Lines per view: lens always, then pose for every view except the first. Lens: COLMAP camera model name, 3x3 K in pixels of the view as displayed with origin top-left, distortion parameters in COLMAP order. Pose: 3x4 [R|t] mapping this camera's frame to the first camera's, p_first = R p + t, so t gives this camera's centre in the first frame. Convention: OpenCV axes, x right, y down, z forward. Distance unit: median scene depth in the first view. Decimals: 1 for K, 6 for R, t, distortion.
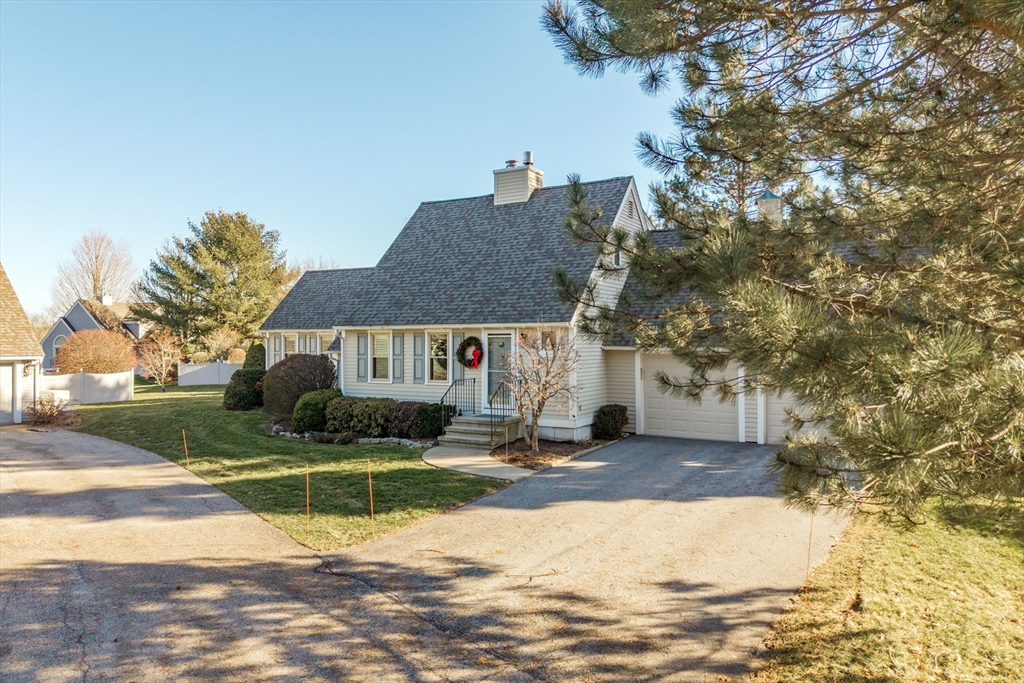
lens RADIAL K [[701.5, 0, 517.2], [0, 701.5, 340.4], [0, 0, 1]] dist [0.002275, -0.003226]
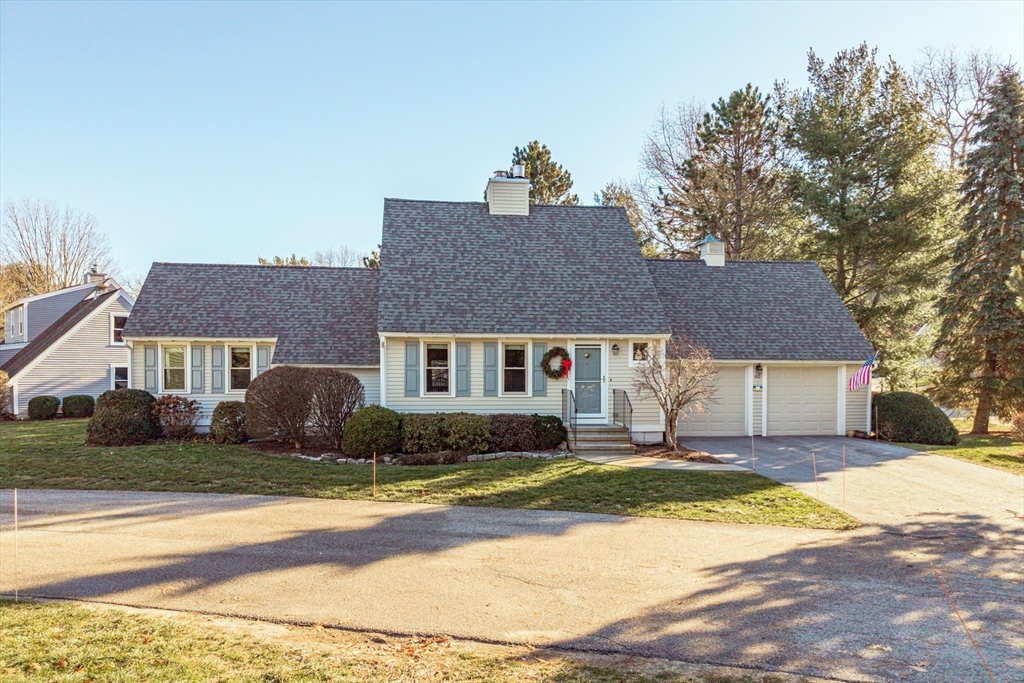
lens RADIAL K [[701.5, 0, 506.6], [0, 701.5, 389.7], [0, 0, 1]] dist [0.002275, -0.003226]
pose [[0.809475, -0.011633, 0.587039, -0.626909], [-0.005202, 0.999622, 0.026982, 0.025391], [-0.587131, -0.024895, 0.809109, 0.208361]]
